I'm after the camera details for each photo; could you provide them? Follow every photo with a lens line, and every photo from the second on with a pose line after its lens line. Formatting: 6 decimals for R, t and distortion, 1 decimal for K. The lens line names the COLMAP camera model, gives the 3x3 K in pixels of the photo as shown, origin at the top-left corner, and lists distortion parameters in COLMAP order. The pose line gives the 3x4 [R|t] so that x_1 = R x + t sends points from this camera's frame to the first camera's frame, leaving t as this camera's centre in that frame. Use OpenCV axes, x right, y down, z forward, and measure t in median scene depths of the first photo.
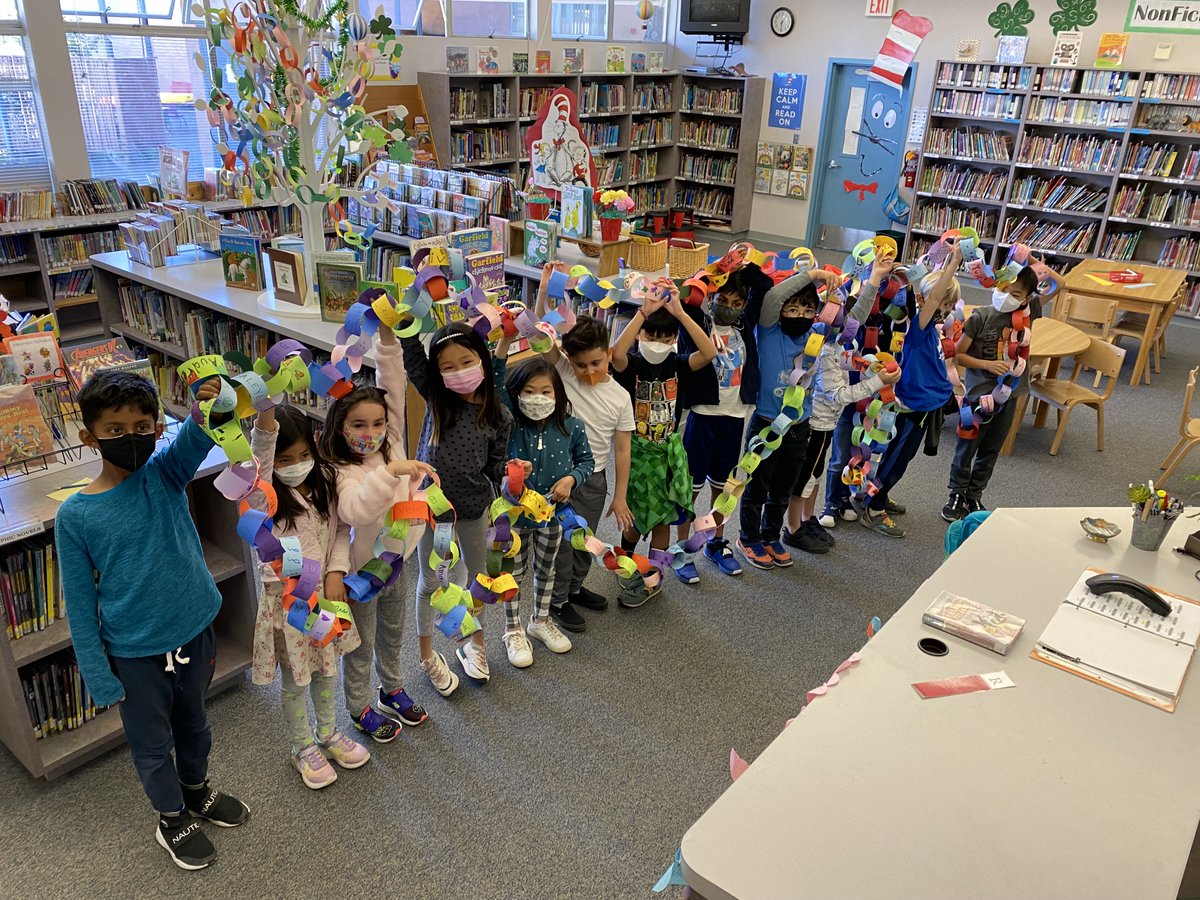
lens RADIAL K [[910.1, 0, 600.3], [0, 910.1, 455.9], [0, 0, 1]] dist [-0.029503, 0.019472]
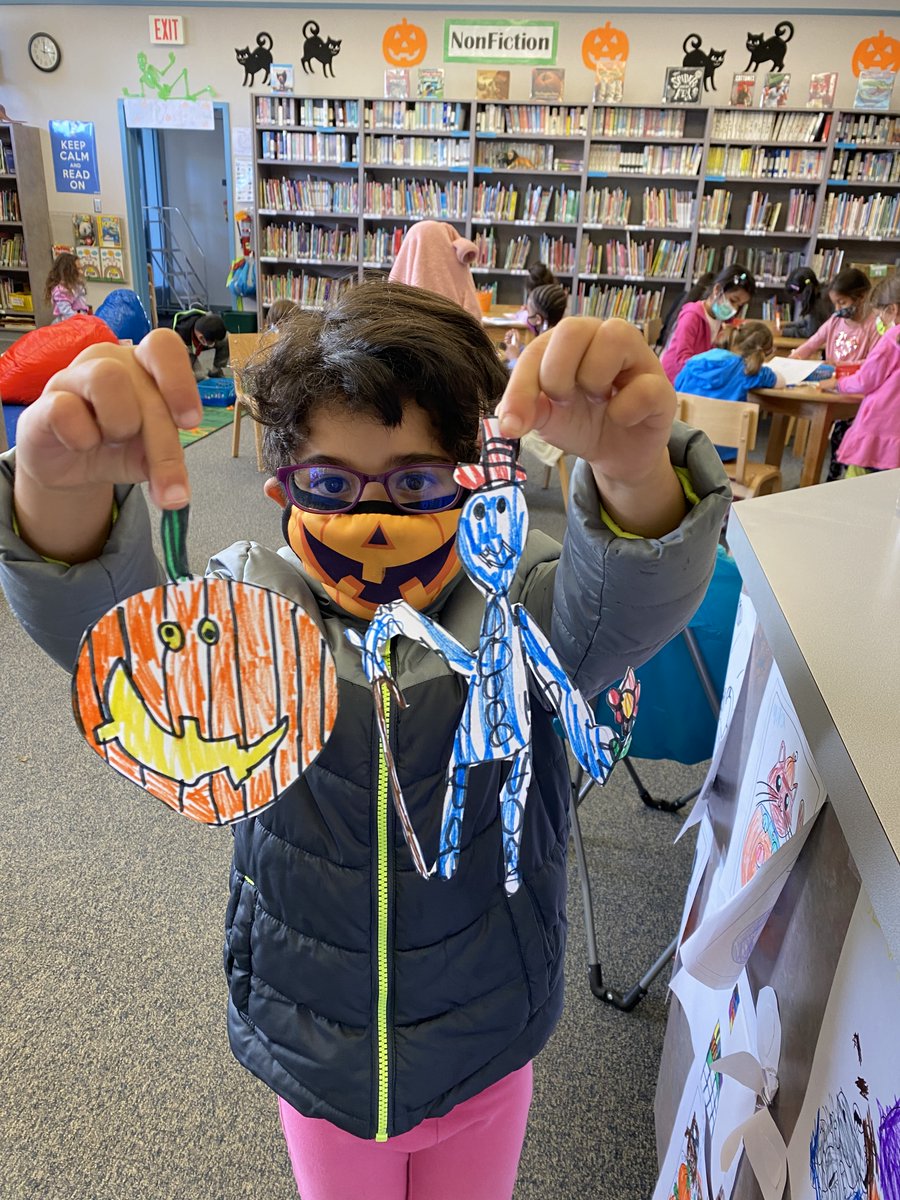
lens RADIAL K [[910.1, 0, 450.9], [0, 910.1, 593.1], [0, 0, 1]] dist [-0.029503, 0.019472]
pose [[0.858817, -0.208522, 0.467923, 0.050841], [0.208692, 0.976589, 0.052172, 0.002849], [-0.467847, 0.052846, 0.882228, 0.217355]]
